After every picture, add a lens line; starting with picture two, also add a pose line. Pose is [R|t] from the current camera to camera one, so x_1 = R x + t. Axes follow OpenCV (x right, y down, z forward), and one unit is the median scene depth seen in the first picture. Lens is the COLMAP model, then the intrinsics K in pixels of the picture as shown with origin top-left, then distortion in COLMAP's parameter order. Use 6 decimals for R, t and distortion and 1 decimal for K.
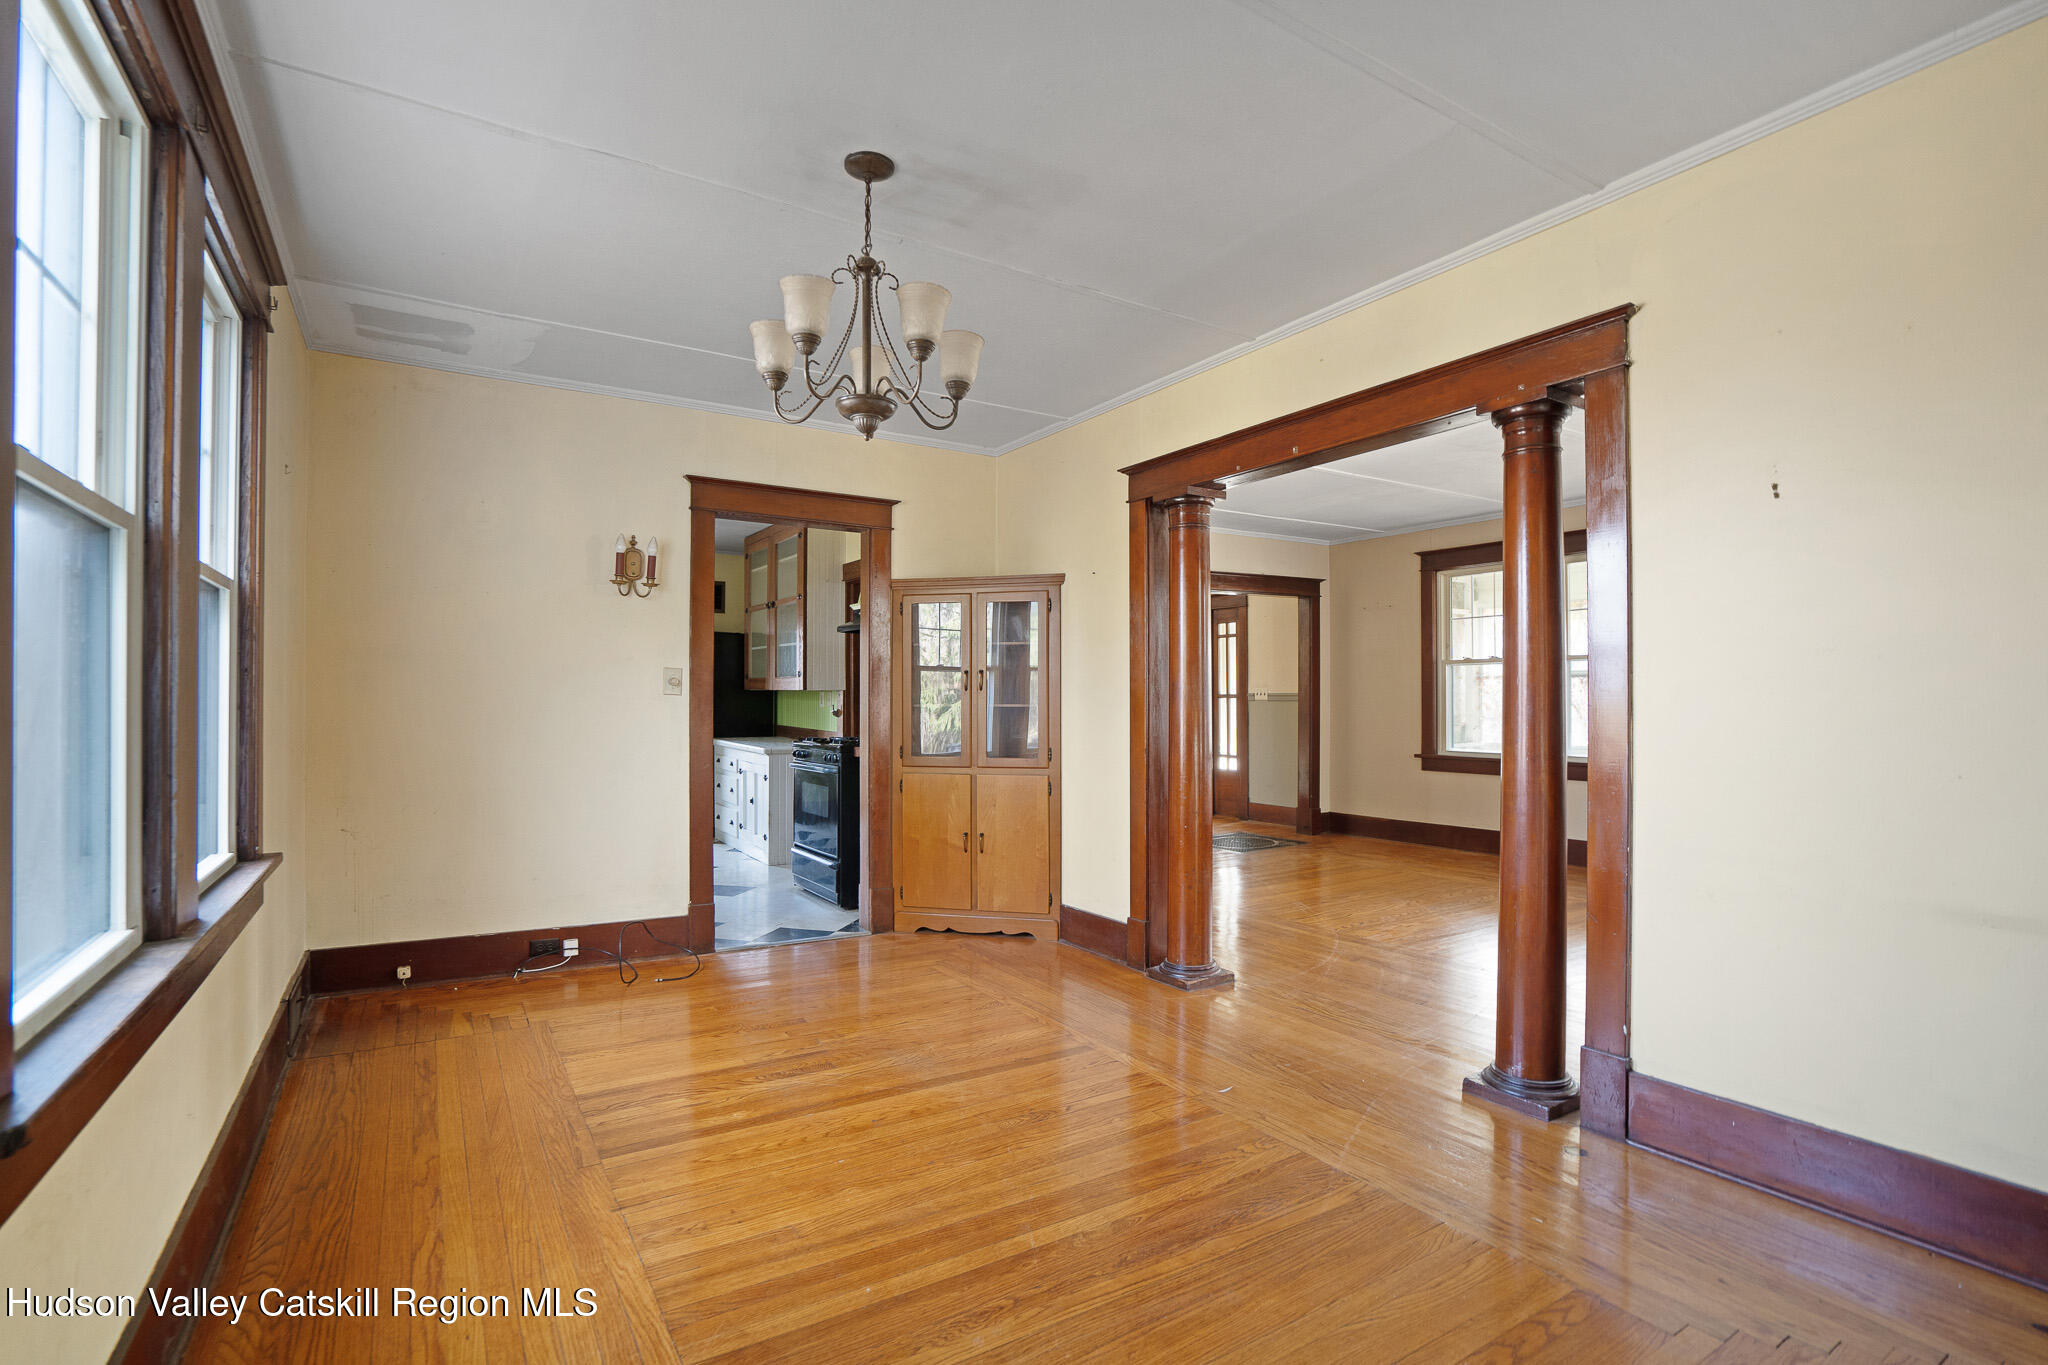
lens RADIAL K [[965.5, 0, 1015.5], [0, 965.5, 688.9], [0, 0, 1]] dist [-0.001168, -0.000157]
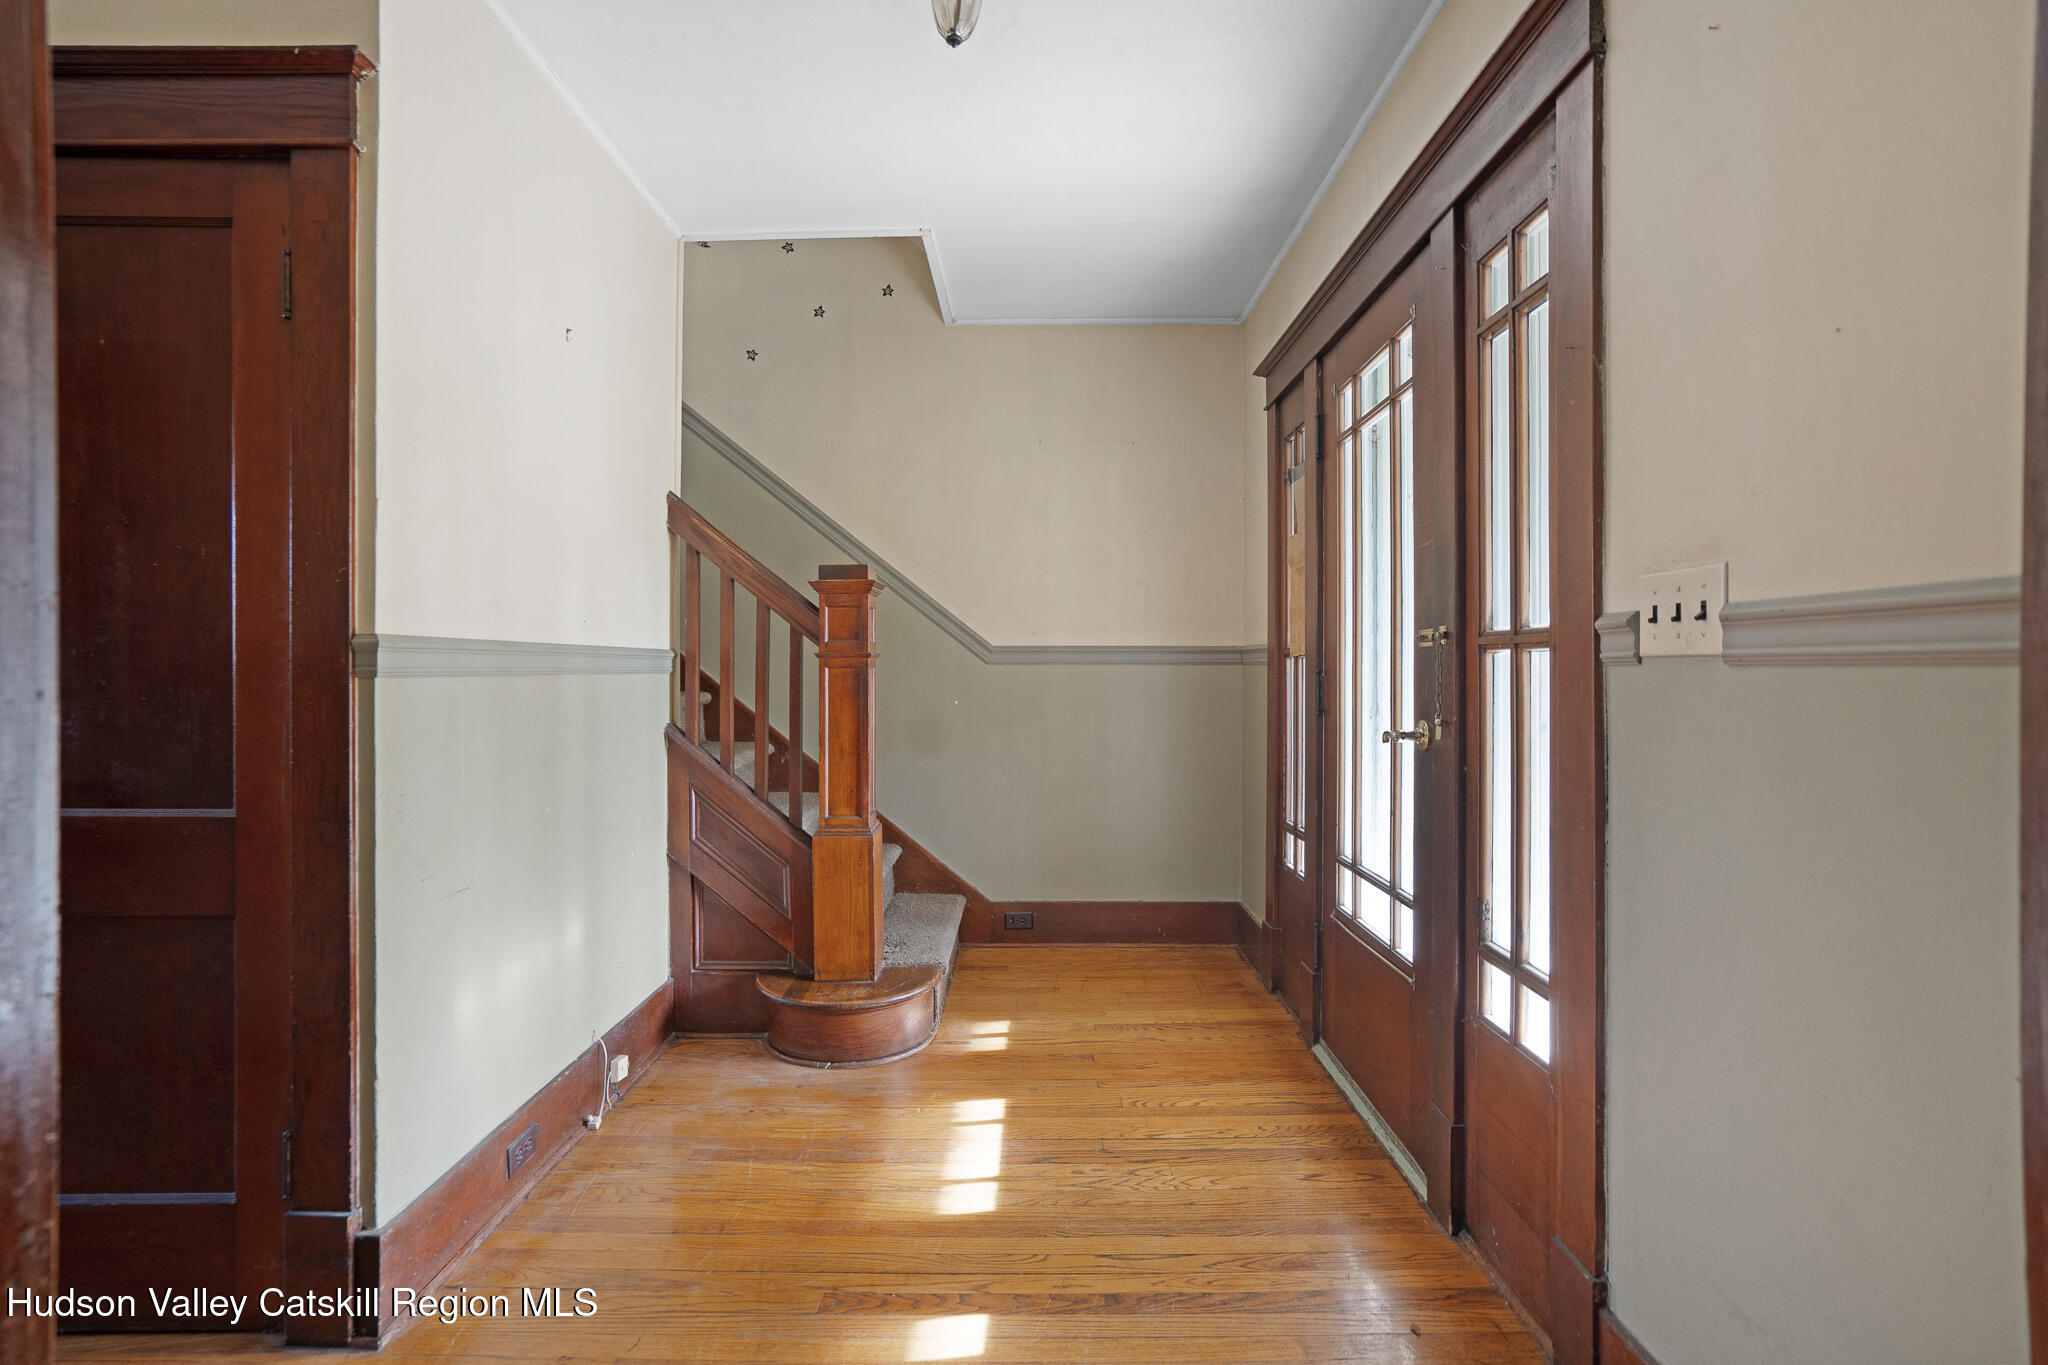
lens RADIAL K [[965.5, 0, 1021.3], [0, 965.5, 679.3], [0, 0, 1]] dist [-0.001168, -0.000157]
pose [[0.845556, -0.008354, -0.533822, 0.238341], [0.015909, 0.999828, 0.009553, 0.011896], [0.533650, -0.016571, 0.845543, 0.794661]]
